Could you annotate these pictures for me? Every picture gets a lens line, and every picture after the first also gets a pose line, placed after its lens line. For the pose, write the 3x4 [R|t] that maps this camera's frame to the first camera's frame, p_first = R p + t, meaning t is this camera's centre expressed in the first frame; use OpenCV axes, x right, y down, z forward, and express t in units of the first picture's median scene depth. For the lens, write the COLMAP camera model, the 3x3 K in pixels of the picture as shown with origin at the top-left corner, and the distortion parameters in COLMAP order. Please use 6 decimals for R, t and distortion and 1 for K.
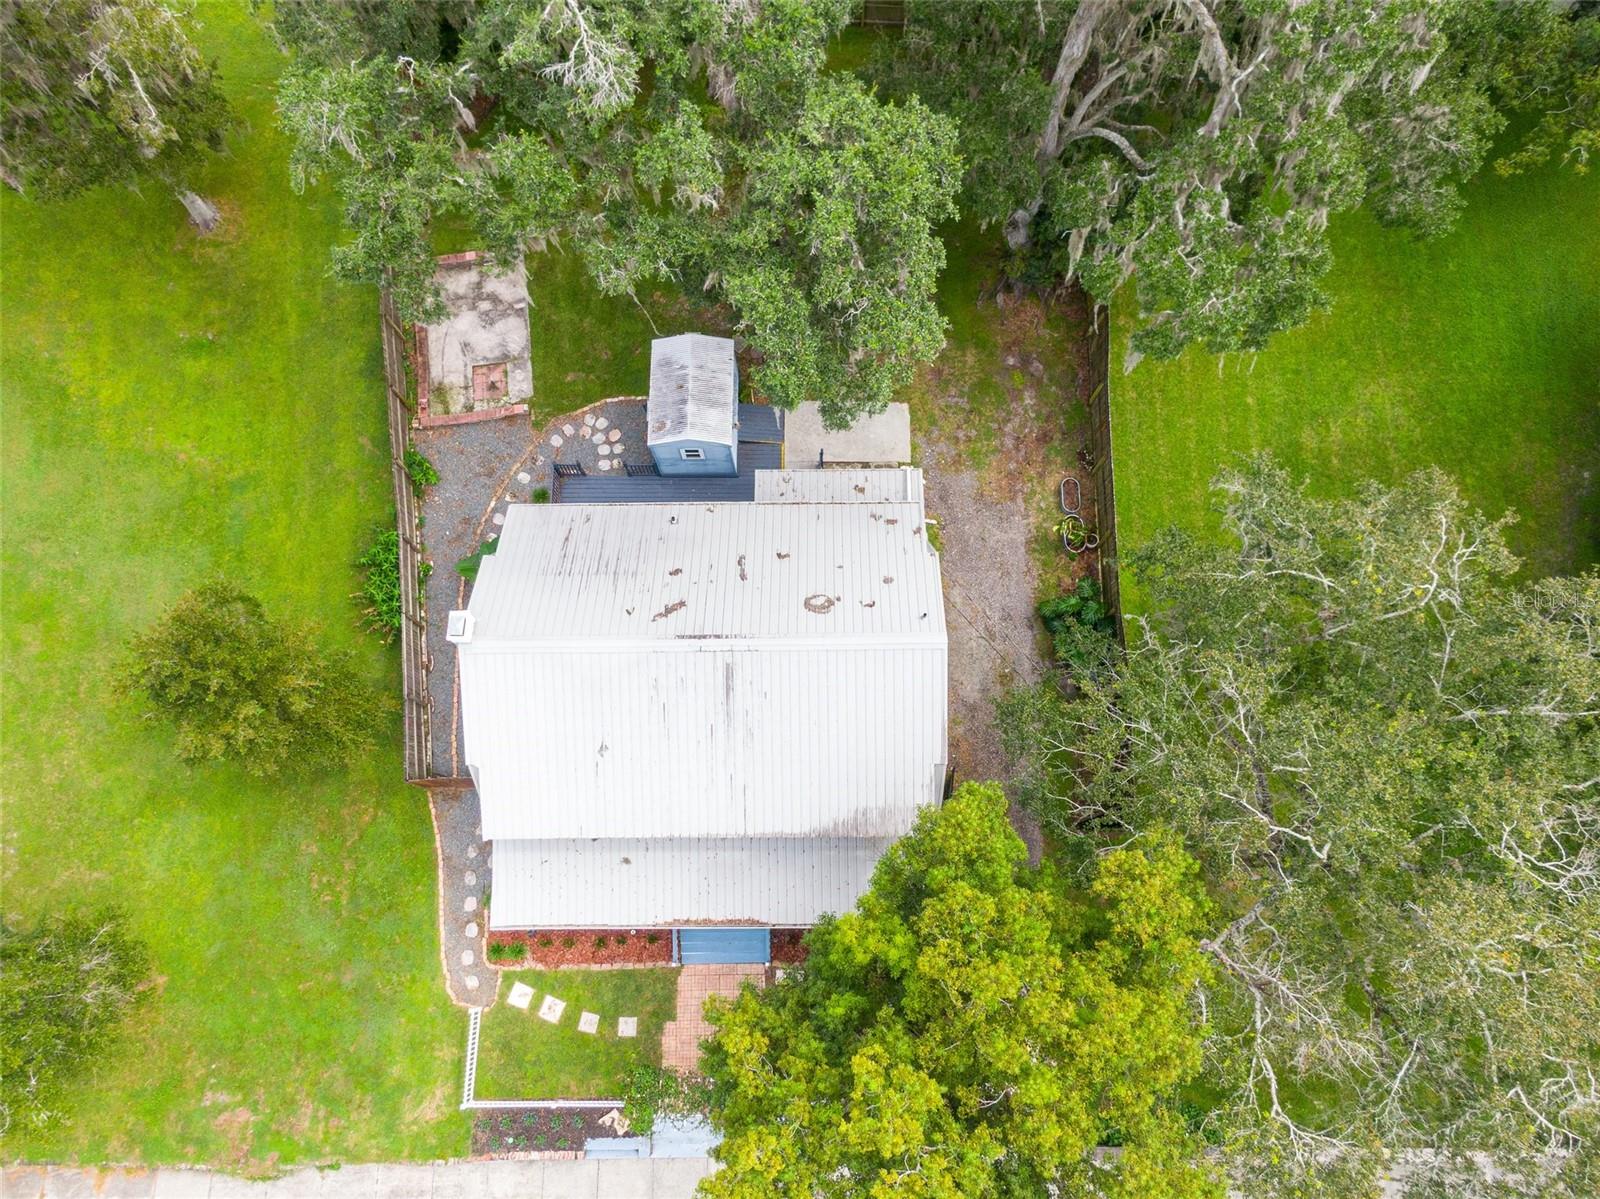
lens RADIAL K [[1136.5, 0, 800.0], [0, 1136.5, 599.5], [0, 0, 1]] dist [-0.001376, -0.003578]
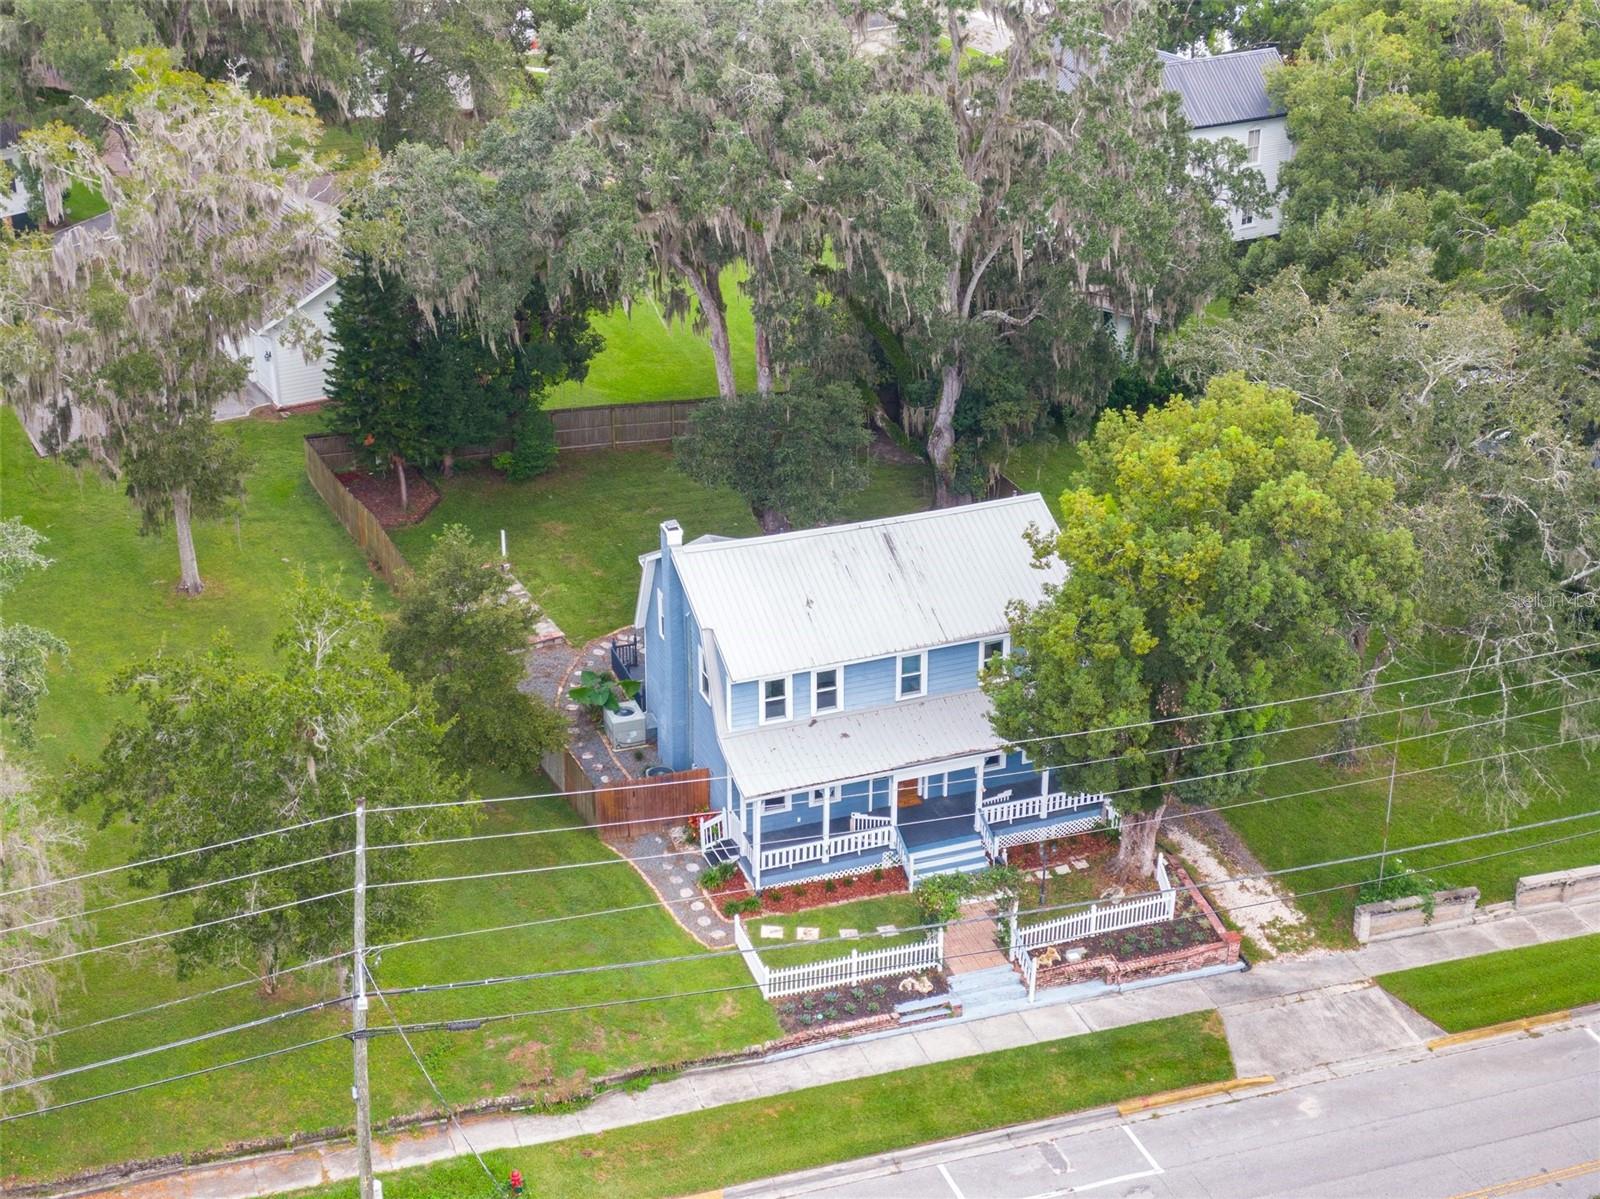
lens RADIAL K [[2265.6, 0, 800.0], [0, 2265.6, 599.5], [0, 0, 1]] dist [-0.006621, -0.000793]
pose [[0.938113, -0.131486, 0.320400, -0.793264], [0.325871, 0.648381, -0.688048, 1.478571], [-0.117272, 0.749876, 0.651102, -0.450562]]
